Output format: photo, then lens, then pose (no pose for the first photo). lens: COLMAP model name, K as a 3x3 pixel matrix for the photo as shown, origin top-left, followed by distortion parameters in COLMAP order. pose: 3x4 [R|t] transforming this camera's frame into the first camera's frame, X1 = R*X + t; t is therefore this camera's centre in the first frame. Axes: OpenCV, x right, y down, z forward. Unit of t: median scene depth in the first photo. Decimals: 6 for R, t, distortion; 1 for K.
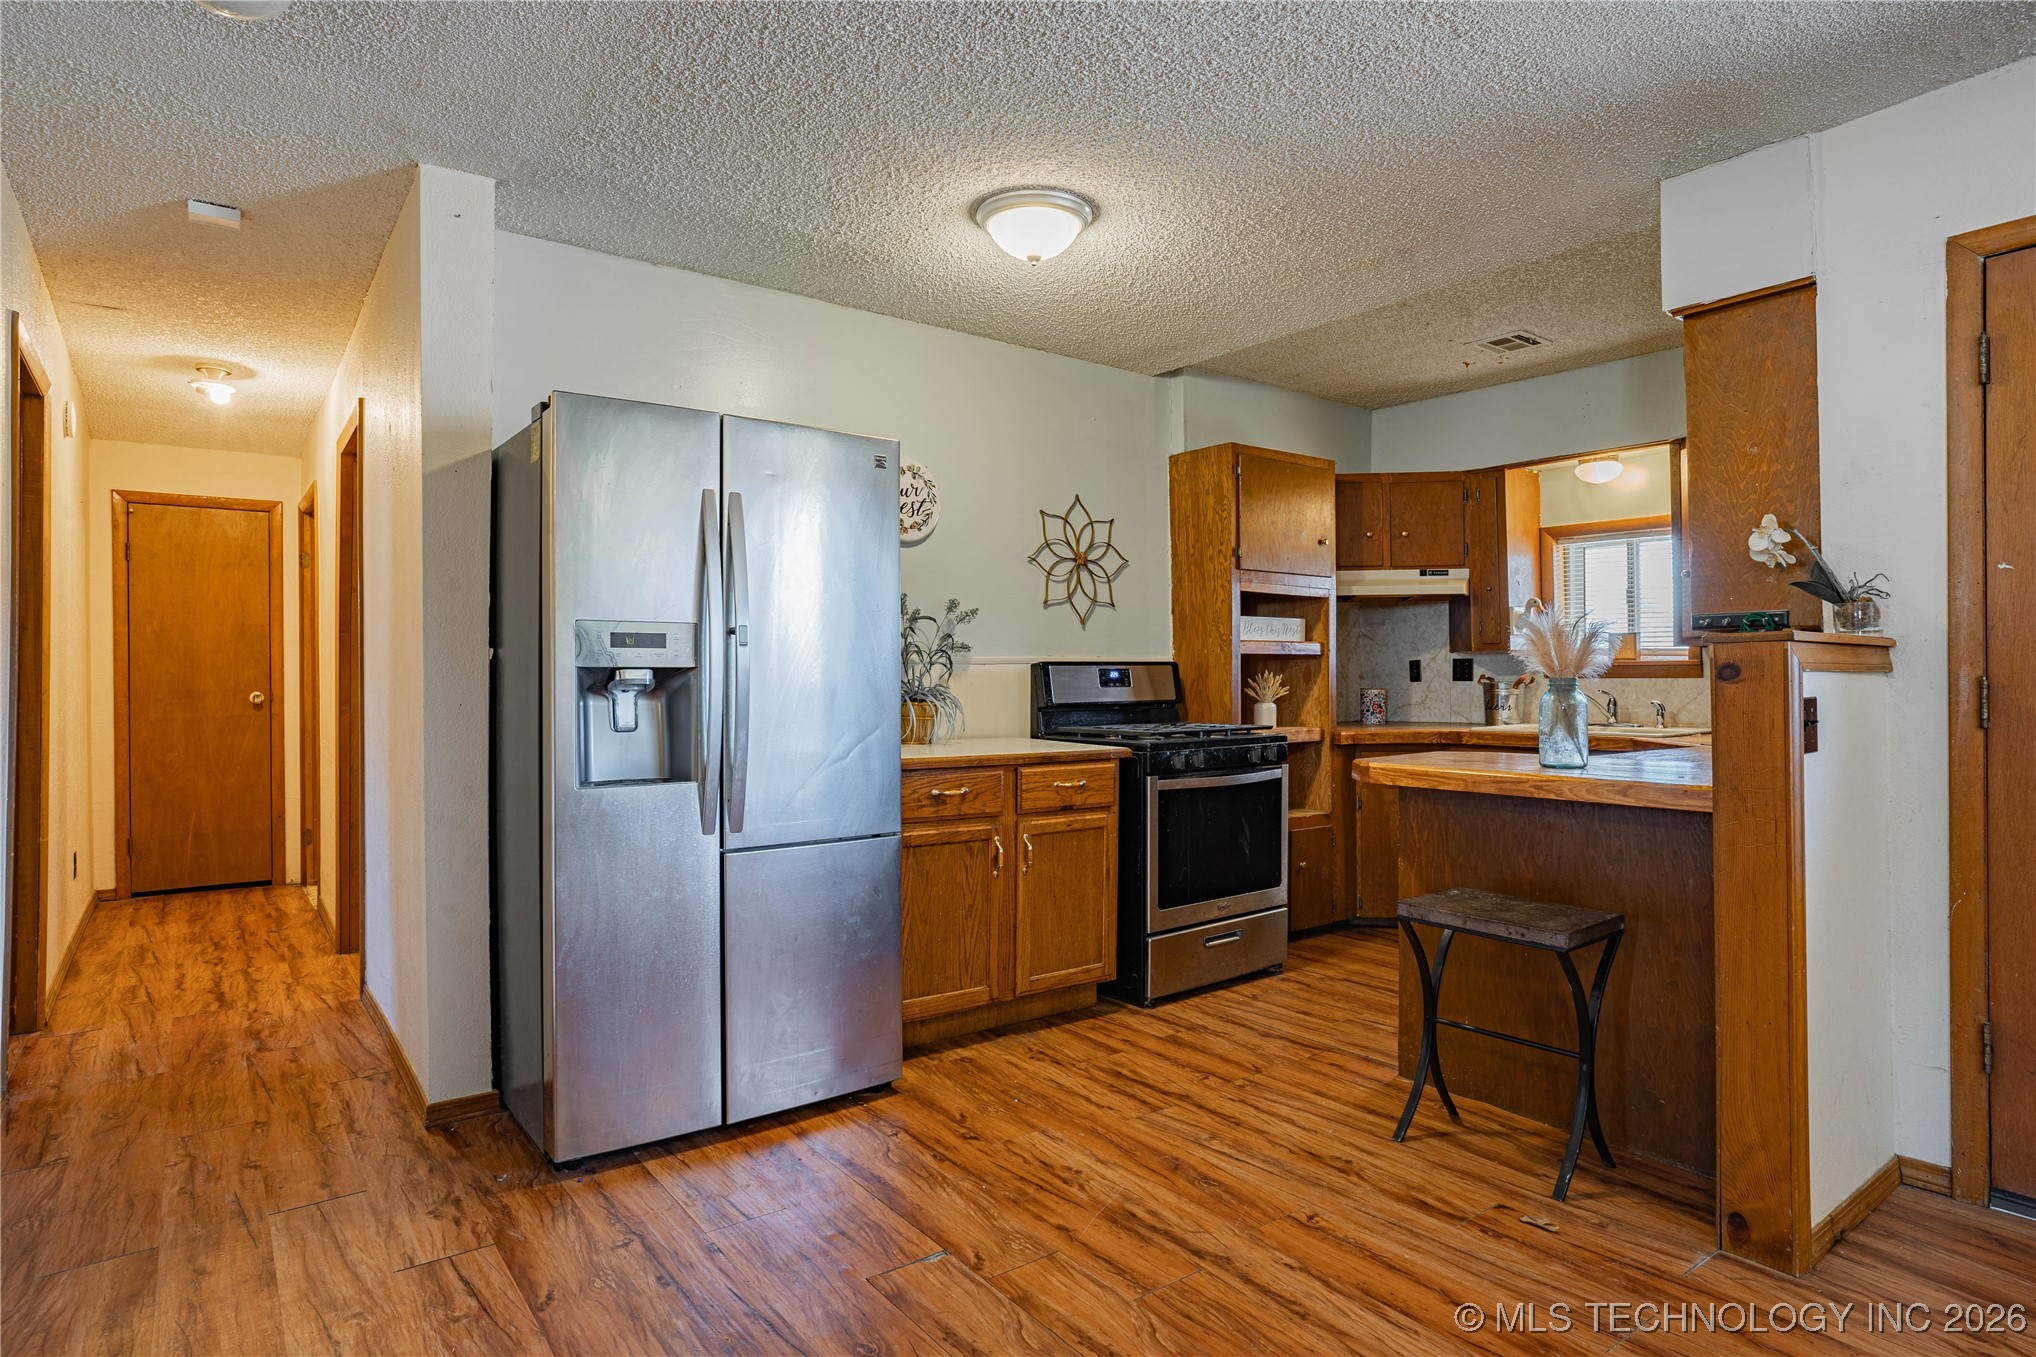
lens RADIAL K [[1127.4, 0, 1018.5], [0, 1127.4, 668.9], [0, 0, 1]] dist [-0.040711, 0.028165]
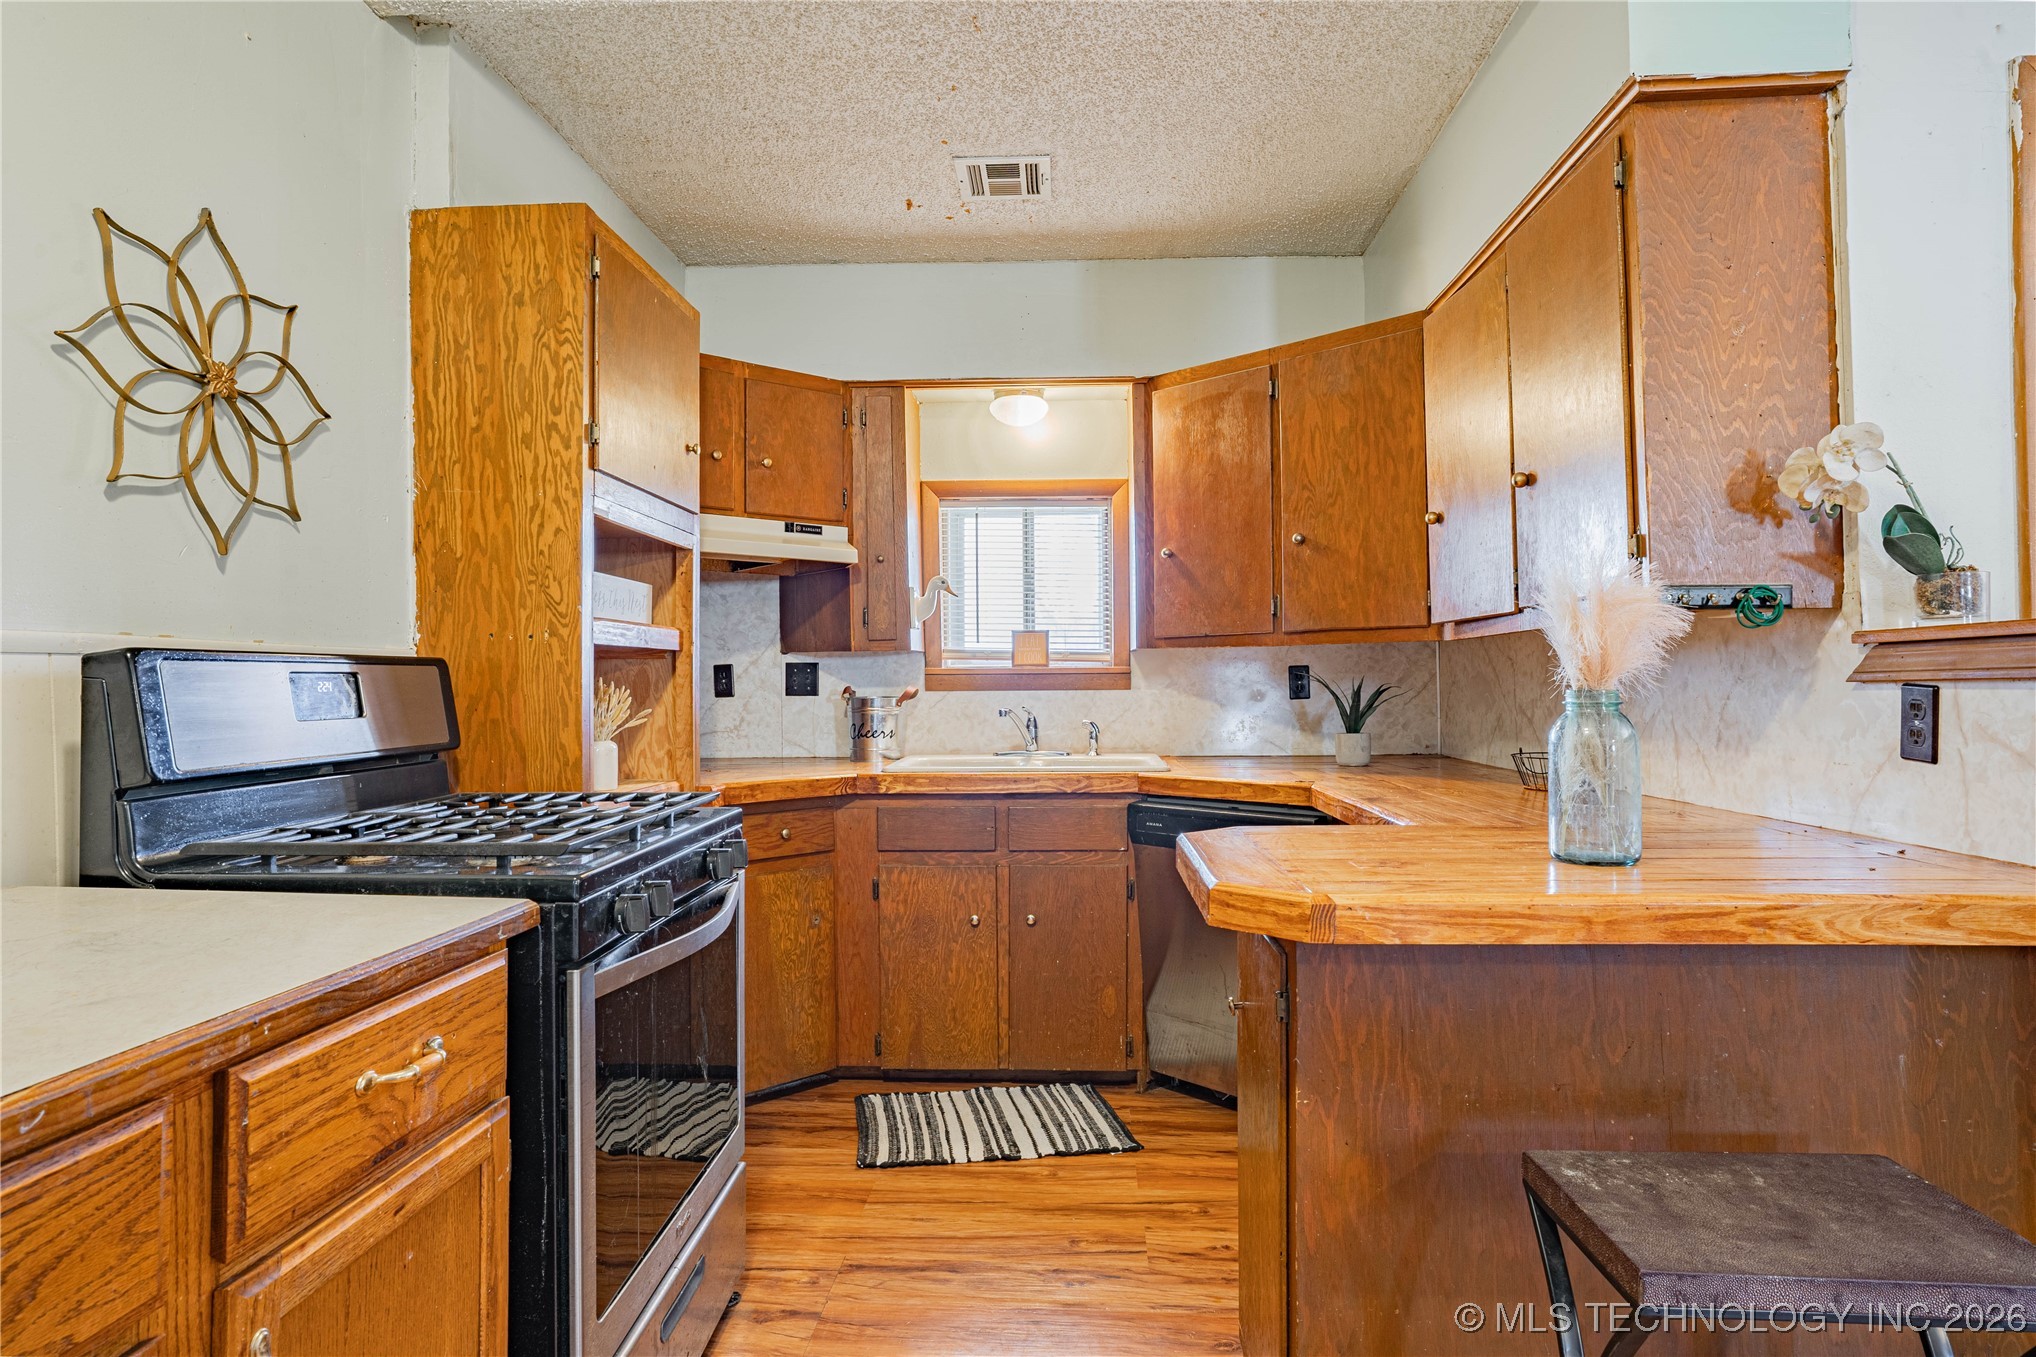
lens RADIAL K [[1127.4, 0, 1016.4], [0, 1127.4, 679.1], [0, 0, 1]] dist [-0.040711, 0.028165]
pose [[0.646011, 0.003314, 0.763321, -0.070513], [-0.001680, 0.999994, -0.002921, 0.004058], [-0.763326, 0.000605, 0.646013, 0.700206]]
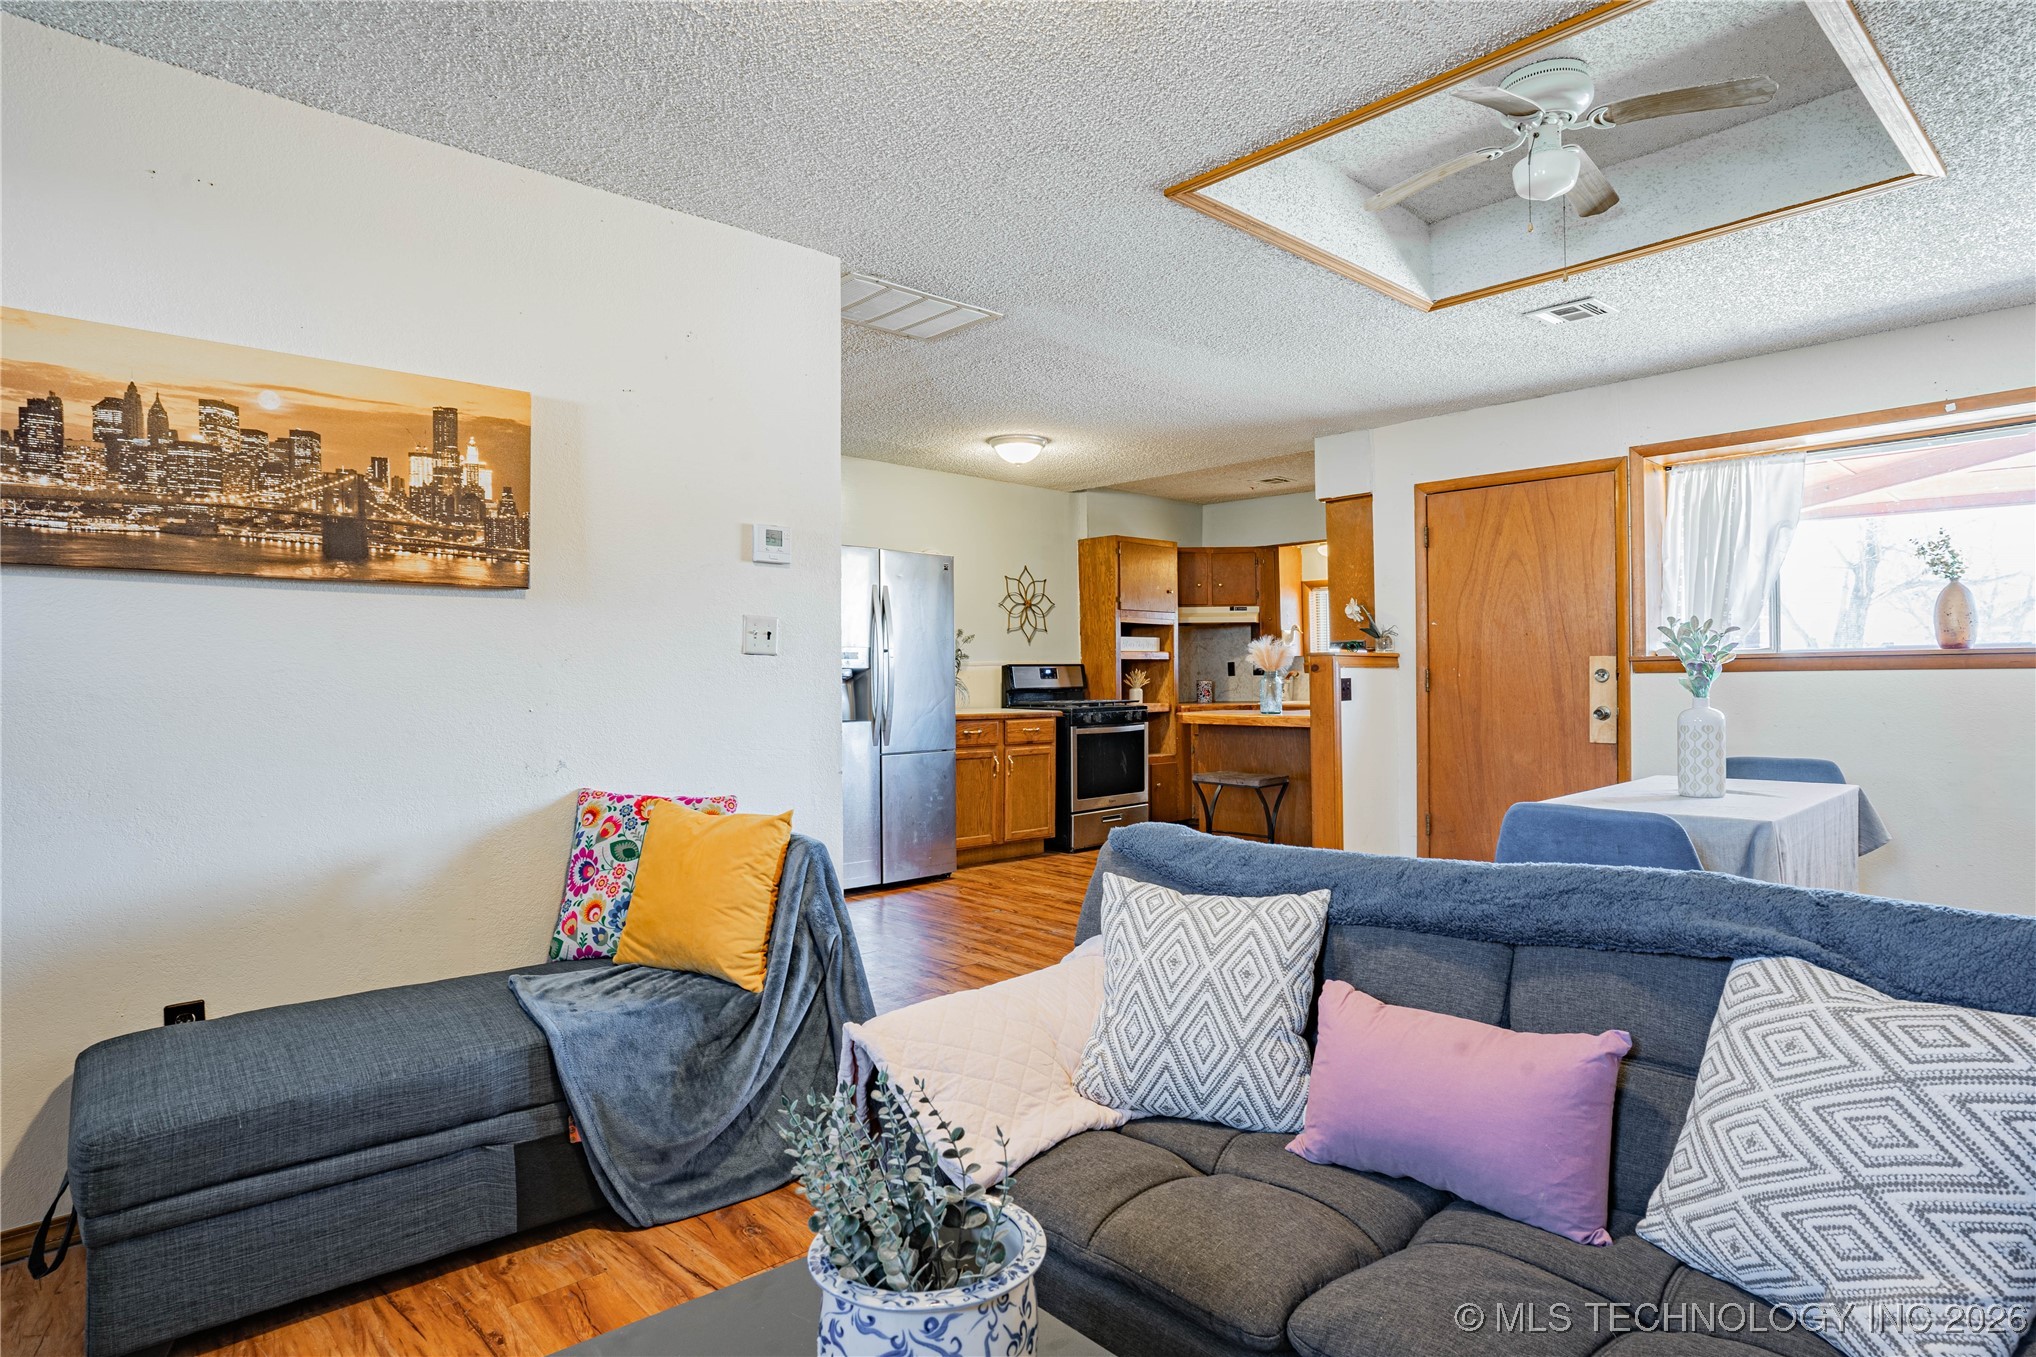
lens RADIAL K [[1127.4, 0, 1019.6], [0, 1127.4, 669.8], [0, 0, 1]] dist [-0.040711, 0.028165]
pose [[0.994670, -0.004107, 0.103024, -0.168204], [0.004092, 0.999992, 0.000357, 0.001668], [-0.103025, 0.000067, 0.994679, -0.872795]]
